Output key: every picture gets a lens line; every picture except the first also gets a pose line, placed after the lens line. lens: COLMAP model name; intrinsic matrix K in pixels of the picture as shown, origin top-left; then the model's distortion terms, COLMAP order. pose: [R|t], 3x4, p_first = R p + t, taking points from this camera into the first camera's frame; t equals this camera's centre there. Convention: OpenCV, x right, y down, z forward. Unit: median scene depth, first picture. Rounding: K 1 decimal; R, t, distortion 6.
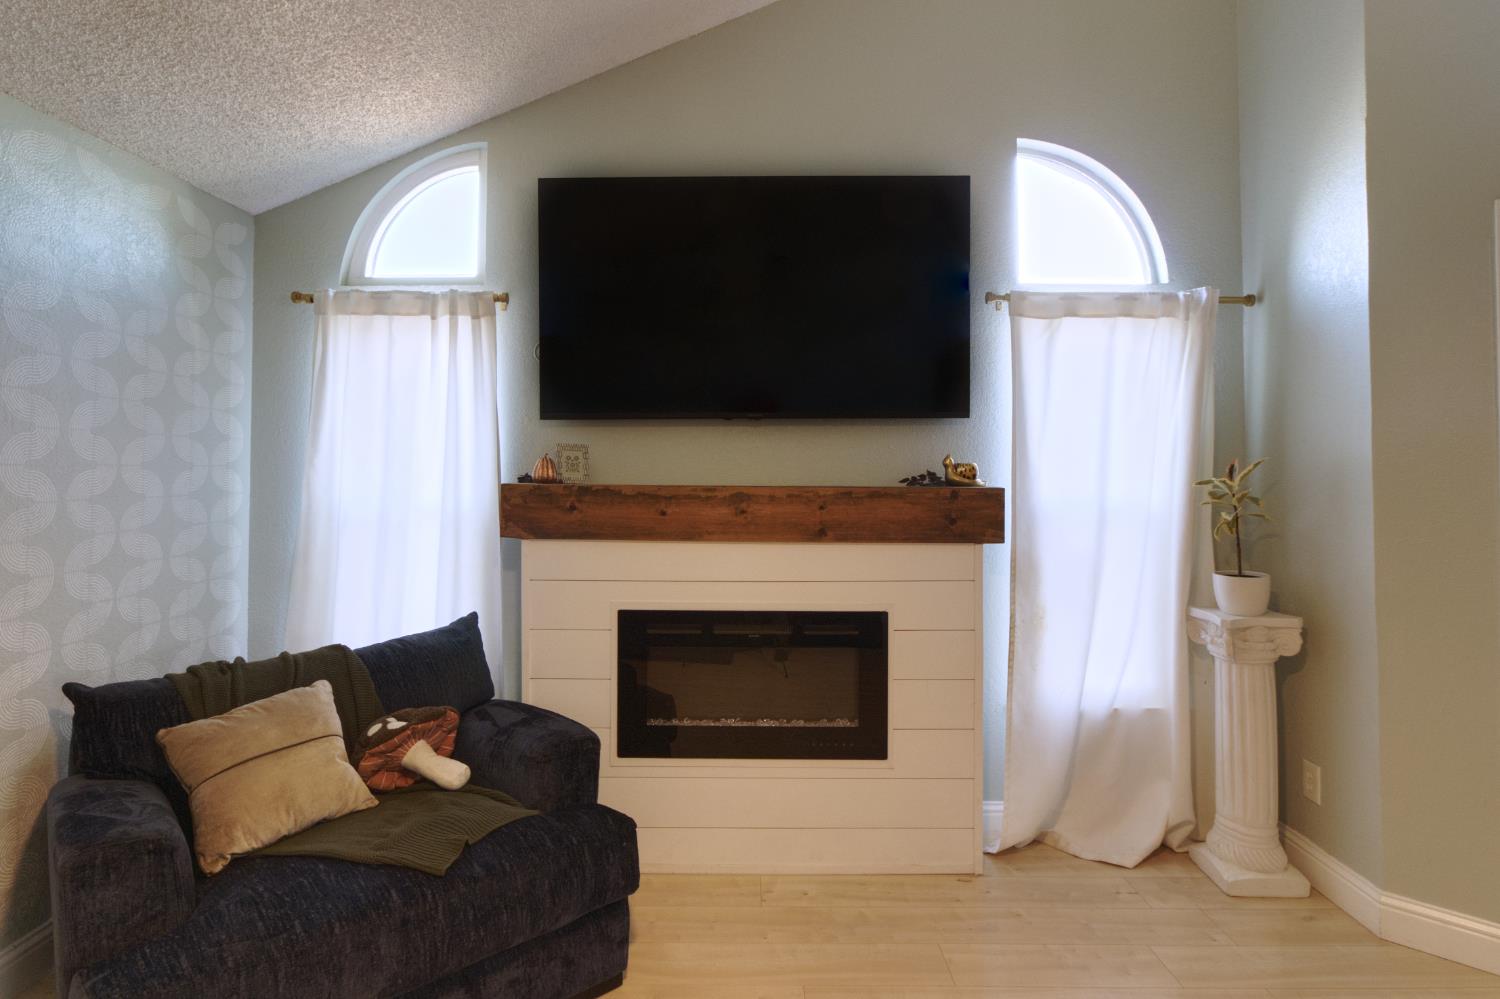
lens RADIAL K [[827.4, 0, 741.1], [0, 827.4, 443.0], [0, 0, 1]] dist [-0.034148, 0.024201]
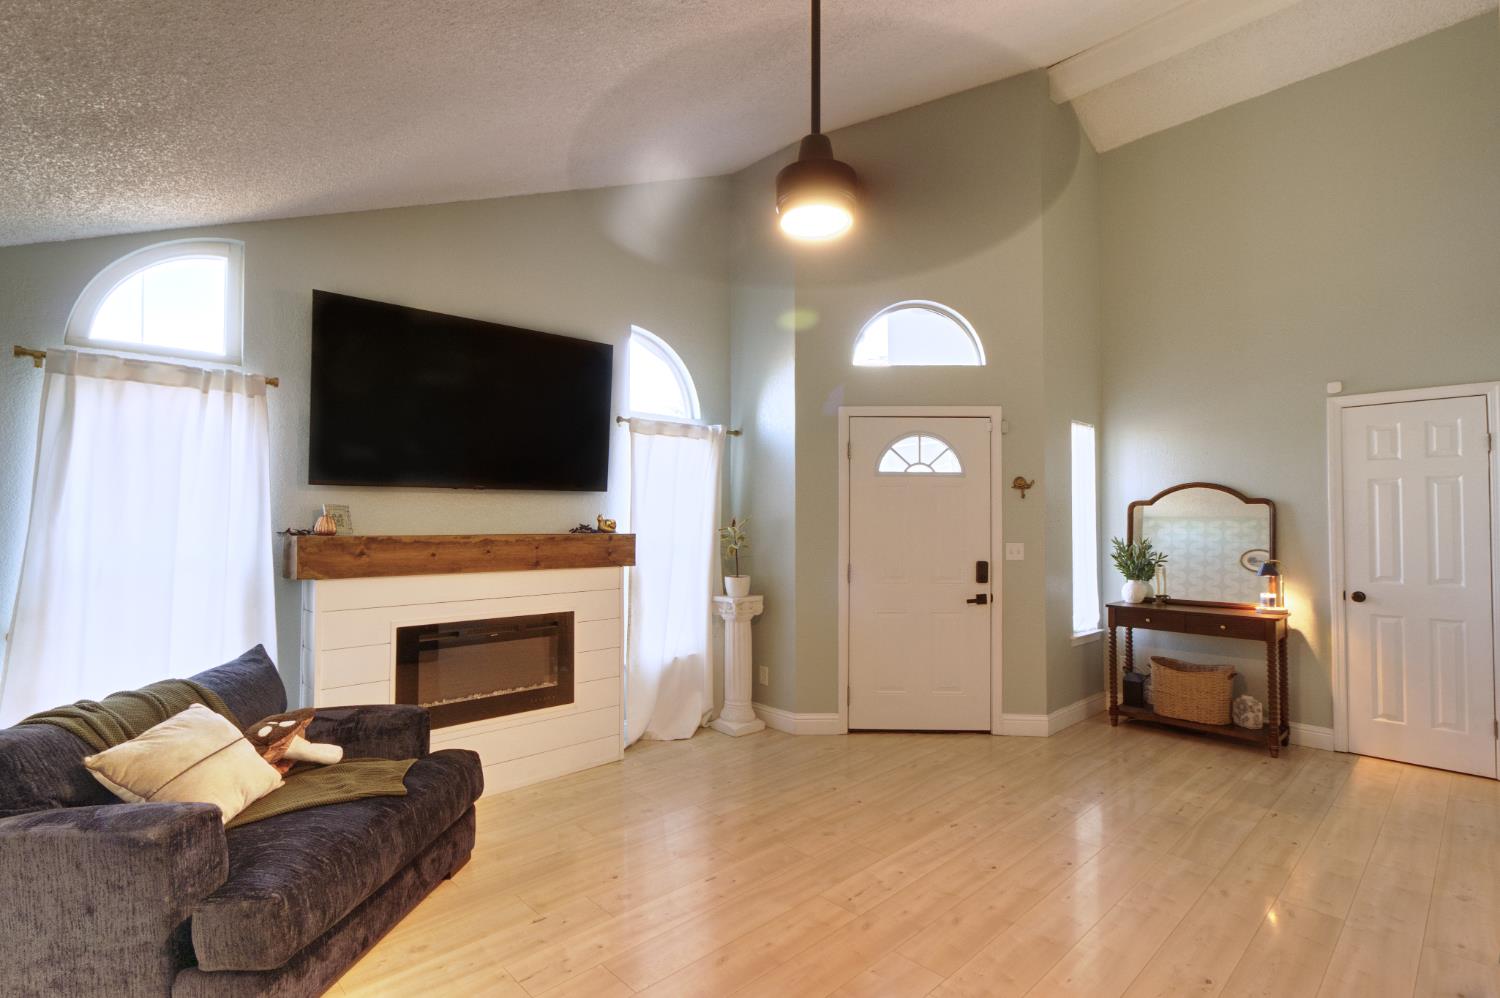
lens RADIAL K [[711.4, 0, 753.0], [0, 711.4, 516.8], [0, 0, 1]] dist [-0.022951, 0.000496]
pose [[0.719955, 0.001060, 0.694020, -0.535006], [-0.018050, 0.999689, 0.017198, -0.010608], [-0.693786, -0.024909, 0.719750, -0.239504]]
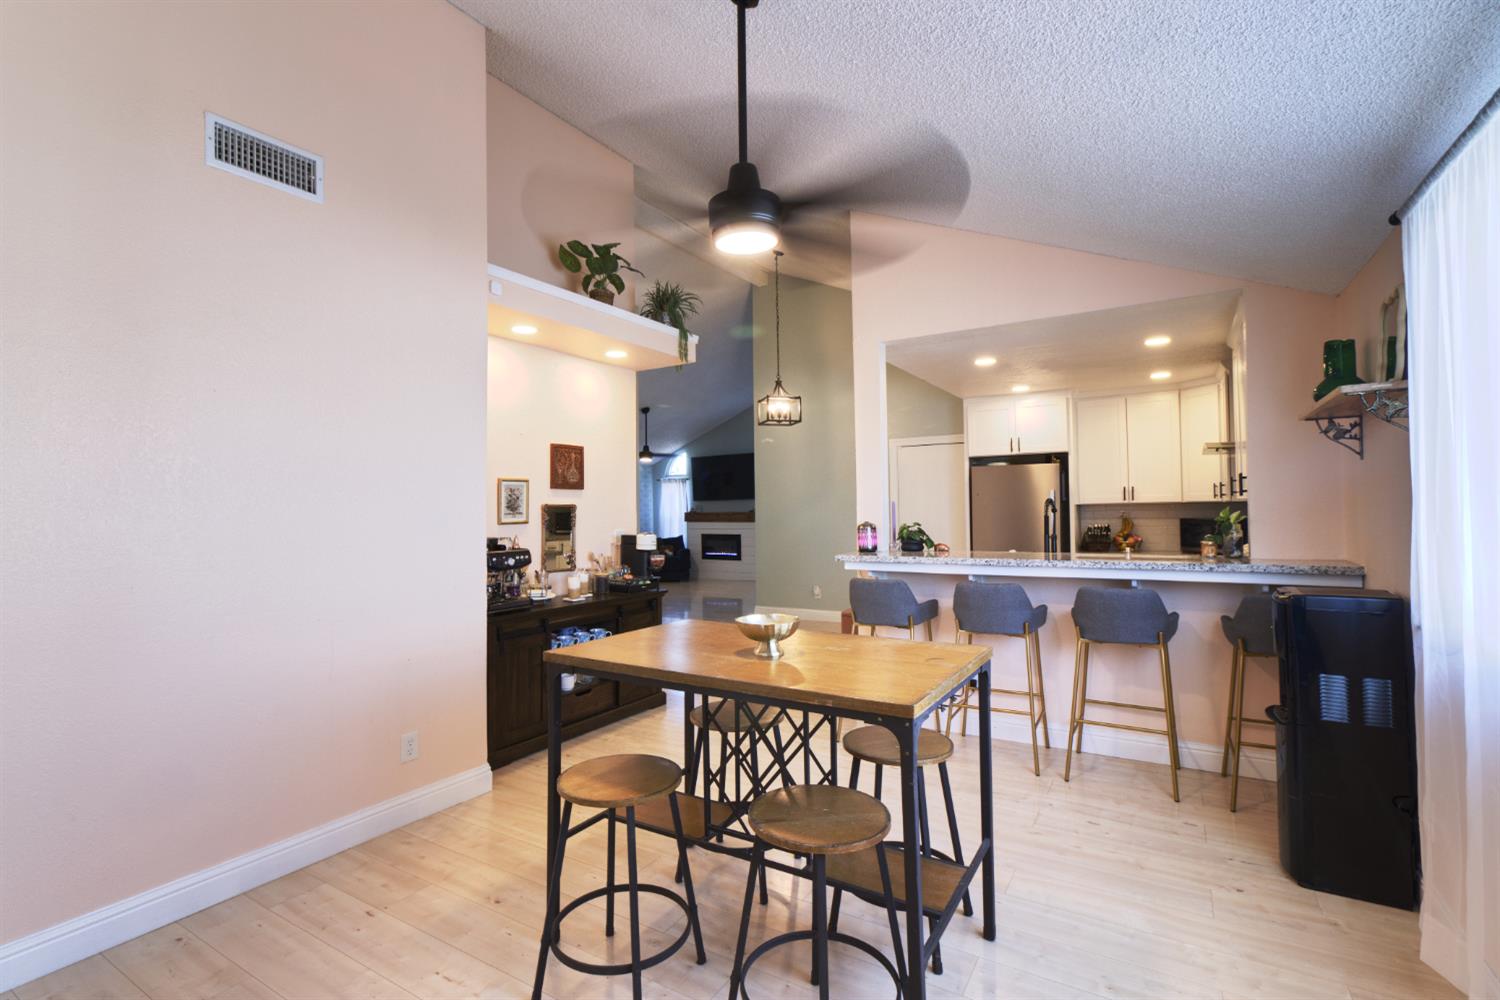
lens RADIAL K [[687.5, 0, 750.0], [0, 687.5, 500.0], [0, 0, 1]] dist [-0.000208, 0.000017]
pose [[0.860086, -0.019931, -0.509760, 2.643389], [0.032018, 0.999376, 0.014948, -0.099546], [0.509143, -0.029178, 0.860187, -3.018494]]
